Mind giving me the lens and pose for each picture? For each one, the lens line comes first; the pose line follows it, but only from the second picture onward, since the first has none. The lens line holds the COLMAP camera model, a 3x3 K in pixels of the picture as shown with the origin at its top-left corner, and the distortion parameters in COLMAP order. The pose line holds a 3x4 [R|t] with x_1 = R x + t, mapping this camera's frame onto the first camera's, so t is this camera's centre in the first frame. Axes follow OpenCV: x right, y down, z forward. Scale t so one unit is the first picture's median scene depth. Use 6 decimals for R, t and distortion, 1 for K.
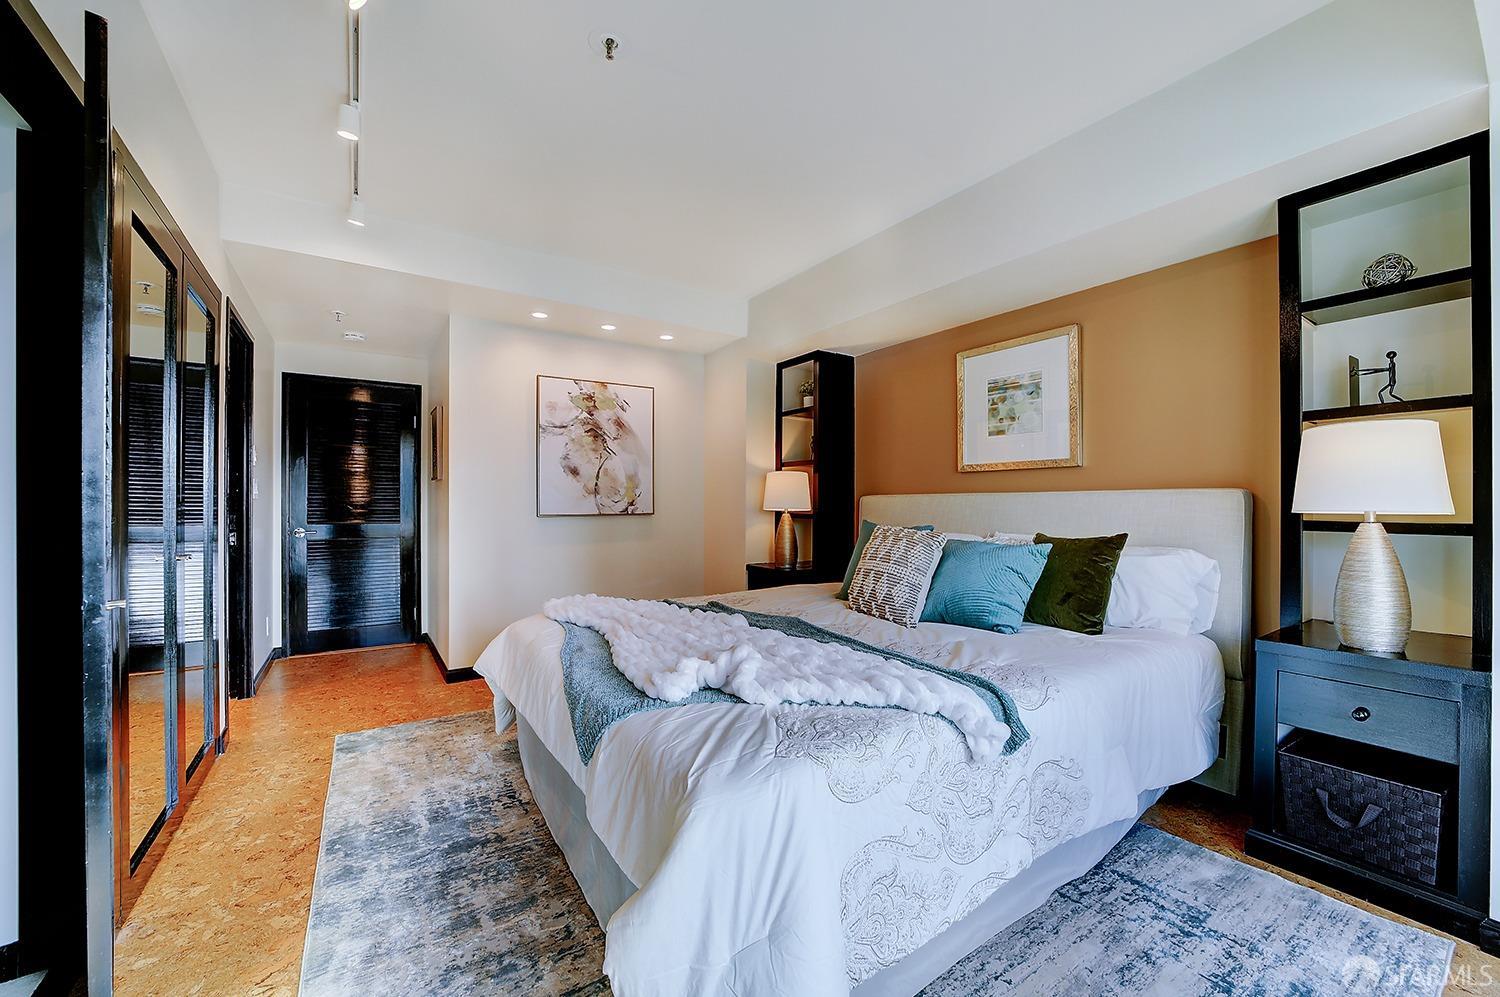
lens RADIAL K [[587.2, 0, 752.8], [0, 587.2, 501.3], [0, 0, 1]] dist [-0.036389, 0.009123]
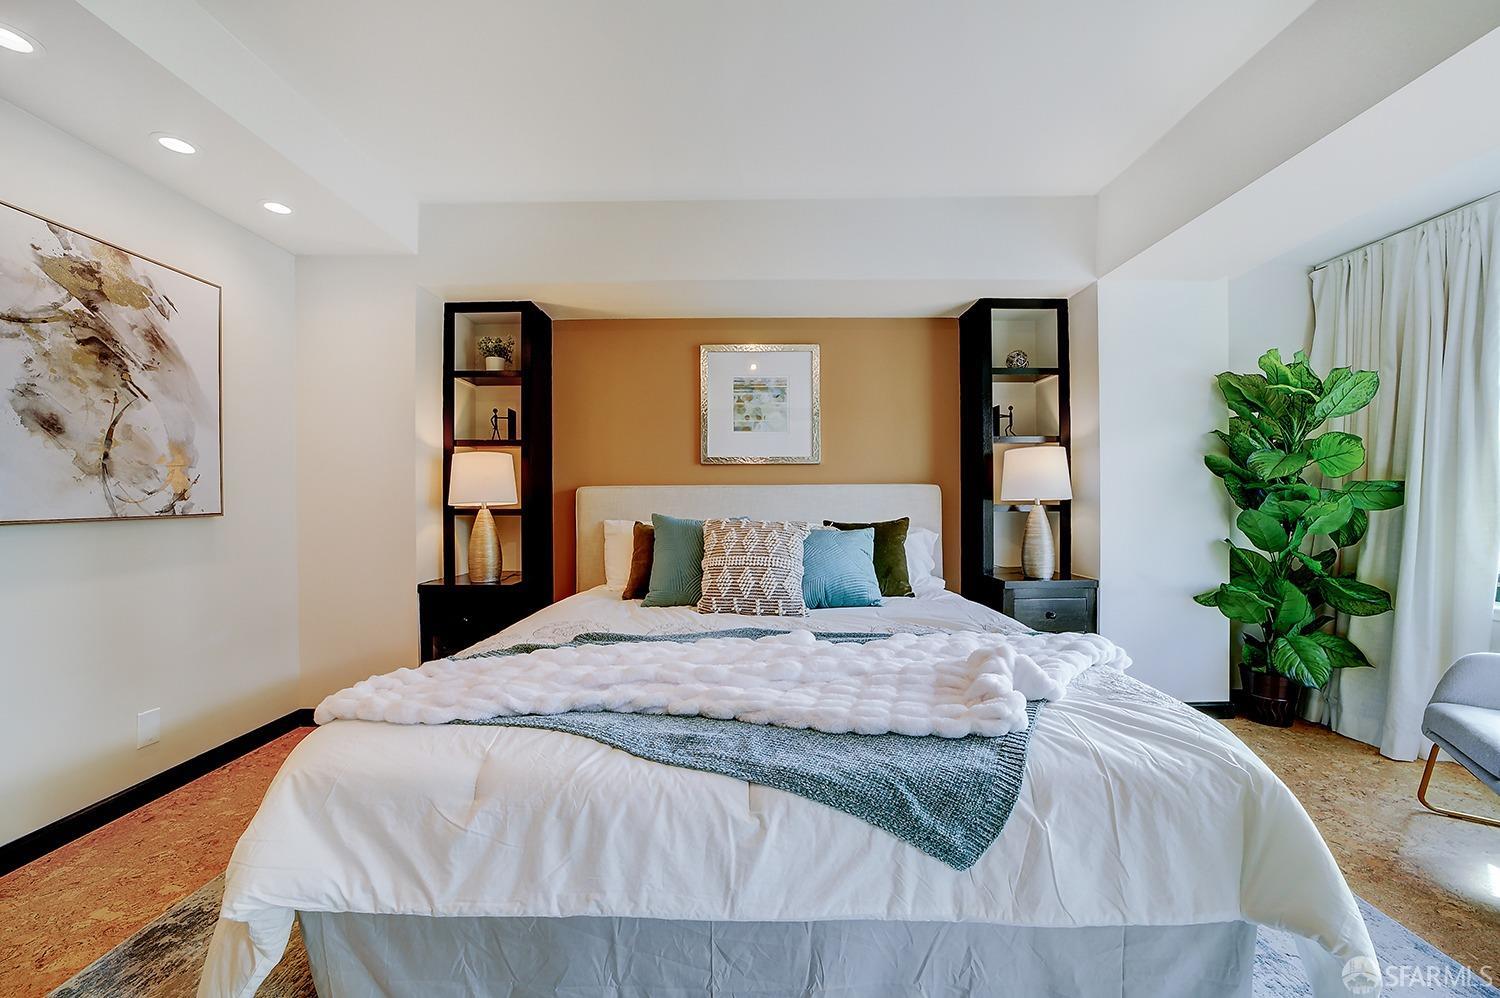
lens RADIAL K [[587.2, 0, 752.8], [0, 587.2, 501.8], [0, 0, 1]] dist [-0.036389, 0.009123]
pose [[0.564970, -0.006223, 0.825088, -0.356620], [0.001239, 0.999977, 0.006694, 0.006681], [-0.825110, -0.002760, 0.564965, 0.299396]]
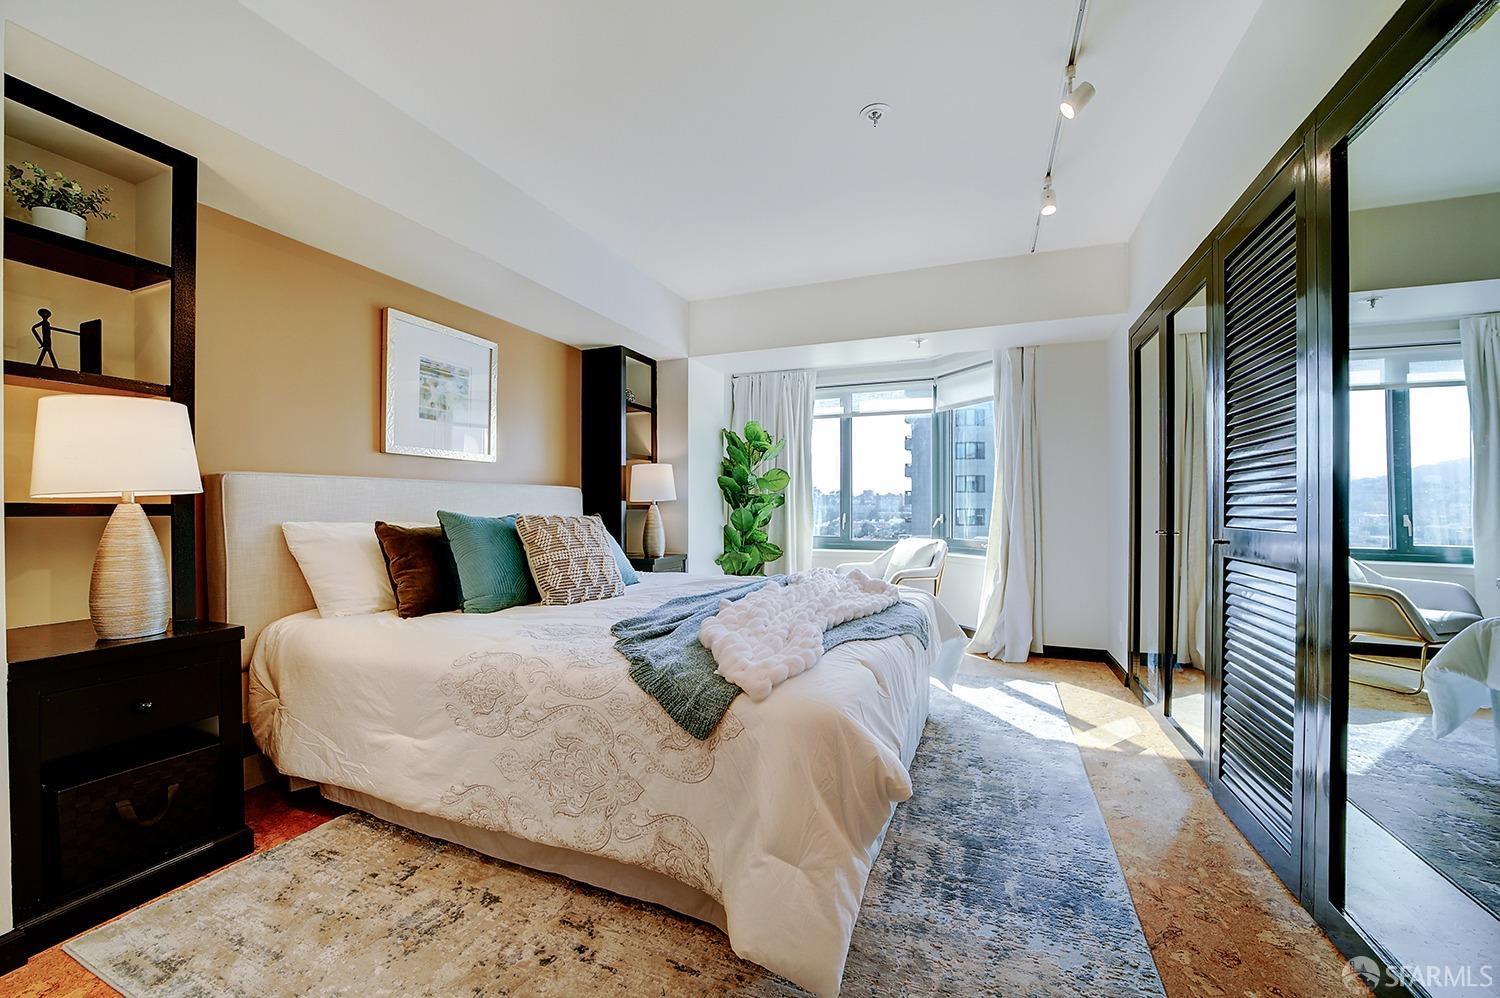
lens RADIAL K [[587.2, 0, 752.8], [0, 587.2, 501.8], [0, 0, 1]] dist [-0.036389, 0.009123]
pose [[-0.558105, 0.007824, 0.829733, -0.506635], [-0.003190, 0.999928, -0.011575, 0.022478], [-0.829764, -0.009107, -0.558040, 0.853884]]
